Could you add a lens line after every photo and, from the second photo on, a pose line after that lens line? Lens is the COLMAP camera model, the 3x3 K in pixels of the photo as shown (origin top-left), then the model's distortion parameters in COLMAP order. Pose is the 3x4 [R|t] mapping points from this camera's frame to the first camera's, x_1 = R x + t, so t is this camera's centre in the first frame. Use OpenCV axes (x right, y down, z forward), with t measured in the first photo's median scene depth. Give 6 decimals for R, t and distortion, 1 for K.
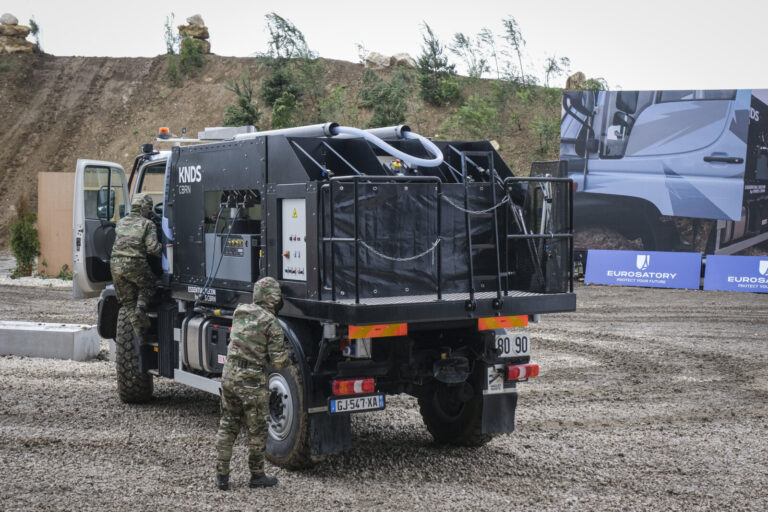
lens RADIAL K [[1261.8, 0, 385.0], [0, 1261.8, 260.6], [0, 0, 1]] dist [0.098848, 0.000000]
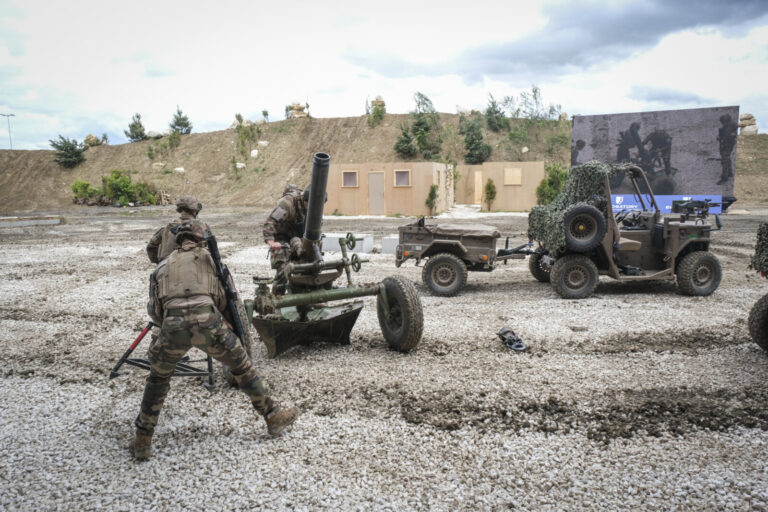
lens RADIAL K [[511.1, 0, 377.9], [0, 511.1, 248.0], [0, 0, 1]] dist [-0.009888, -0.000350]
pose [[0.994360, -0.021657, -0.103819, -0.067245], [0.028281, 0.997628, 0.062761, 0.011533], [0.102213, -0.065343, 0.992614, 0.118823]]
